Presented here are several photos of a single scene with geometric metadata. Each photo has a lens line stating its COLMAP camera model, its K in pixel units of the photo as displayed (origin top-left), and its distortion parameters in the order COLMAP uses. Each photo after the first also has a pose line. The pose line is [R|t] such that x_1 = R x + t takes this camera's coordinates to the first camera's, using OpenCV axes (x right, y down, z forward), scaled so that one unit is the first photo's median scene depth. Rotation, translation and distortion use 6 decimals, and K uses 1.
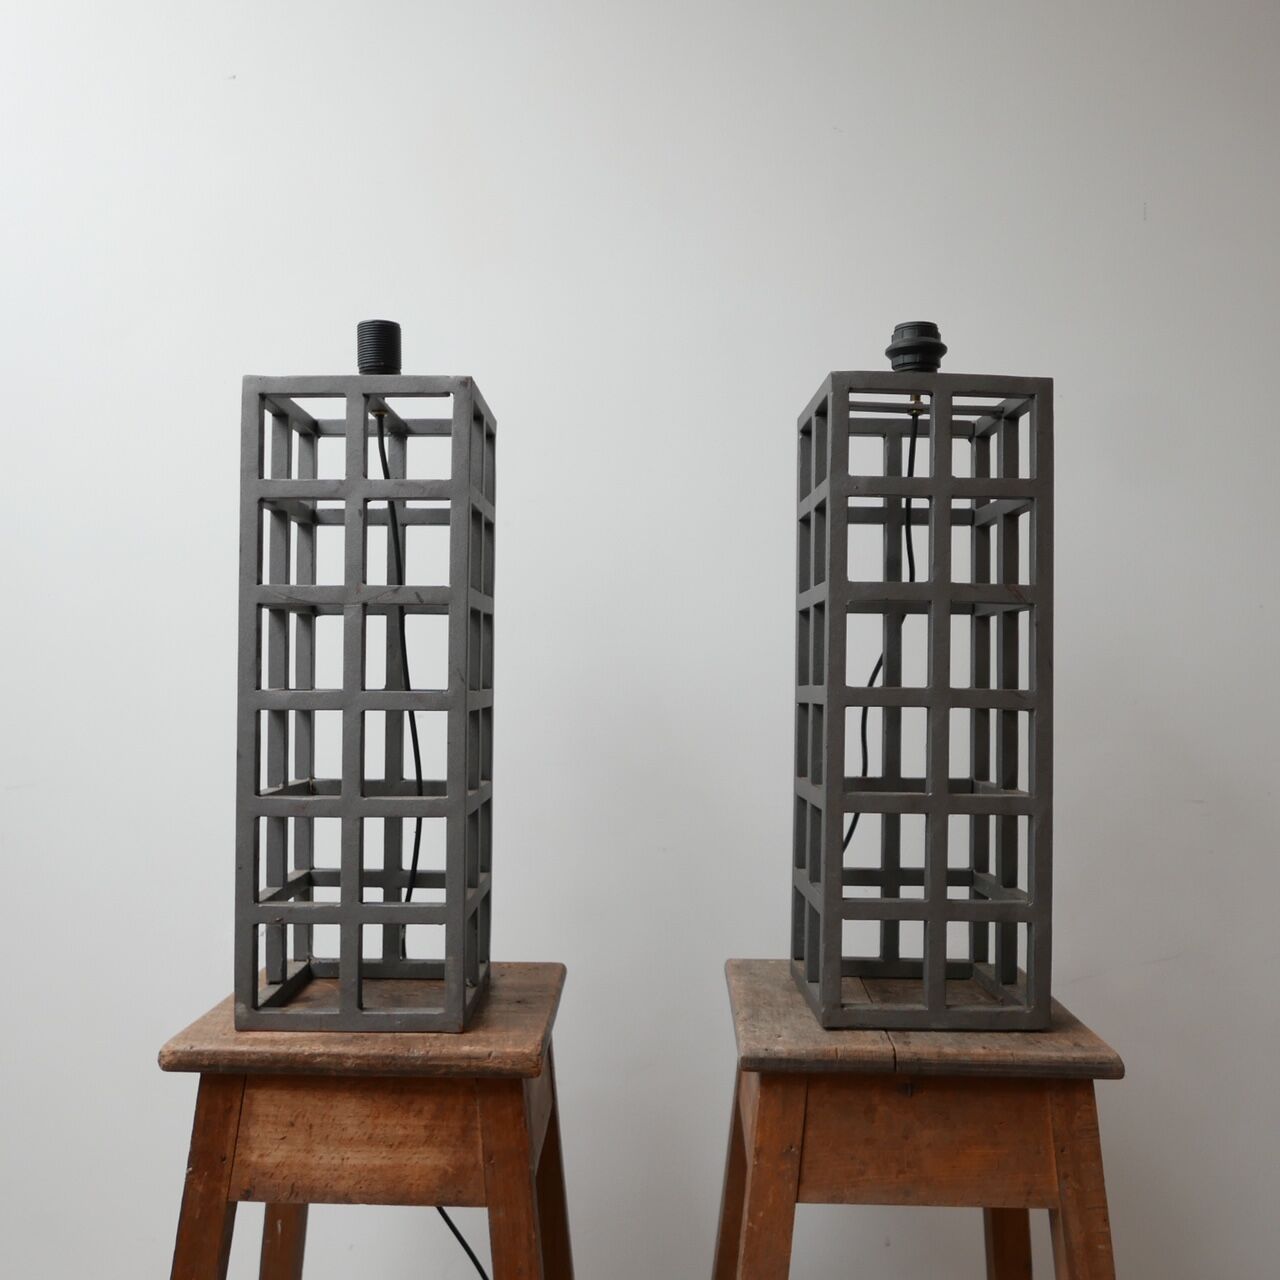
lens RADIAL K [[1239.8, 0, 639.5], [0, 1239.8, 636.2], [0, 0, 1]] dist [-0.000767, 0.000000]
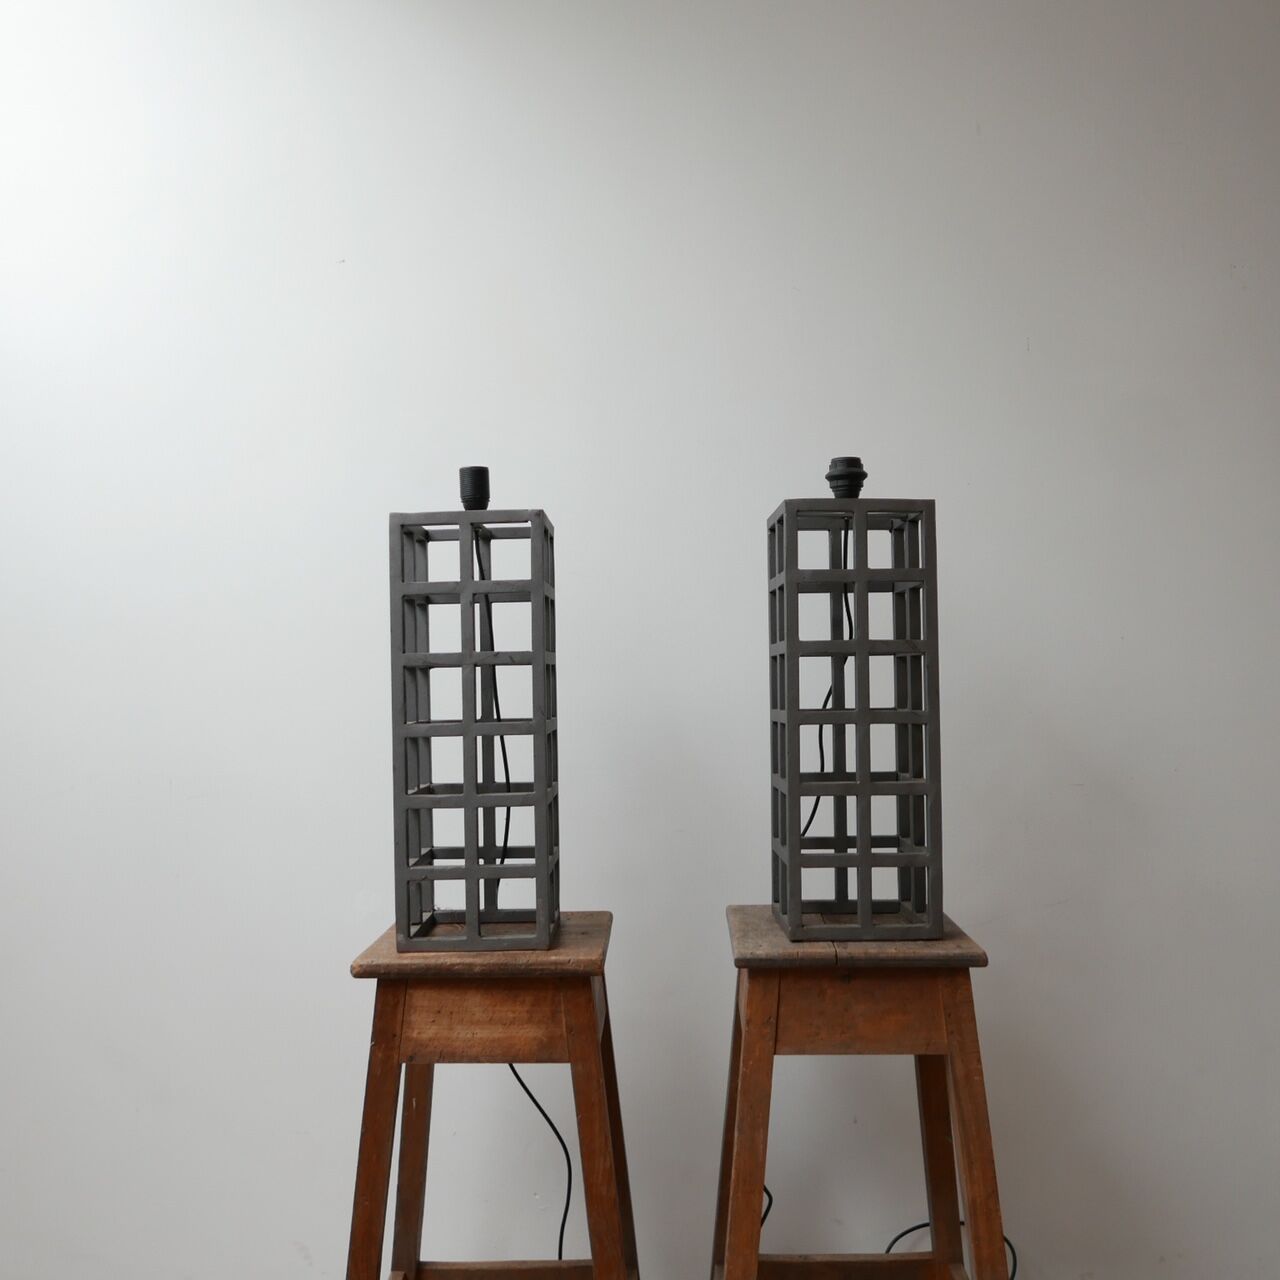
lens RADIAL K [[1239.8, 0, 640.5], [0, 1239.8, 644.6], [0, 0, 1]] dist [-0.000767, 0.000000]
pose [[0.999639, -0.026147, -0.006126, -0.013576], [0.026167, 0.999653, 0.003177, -0.049281], [0.006041, -0.003336, 0.999976, -0.484904]]
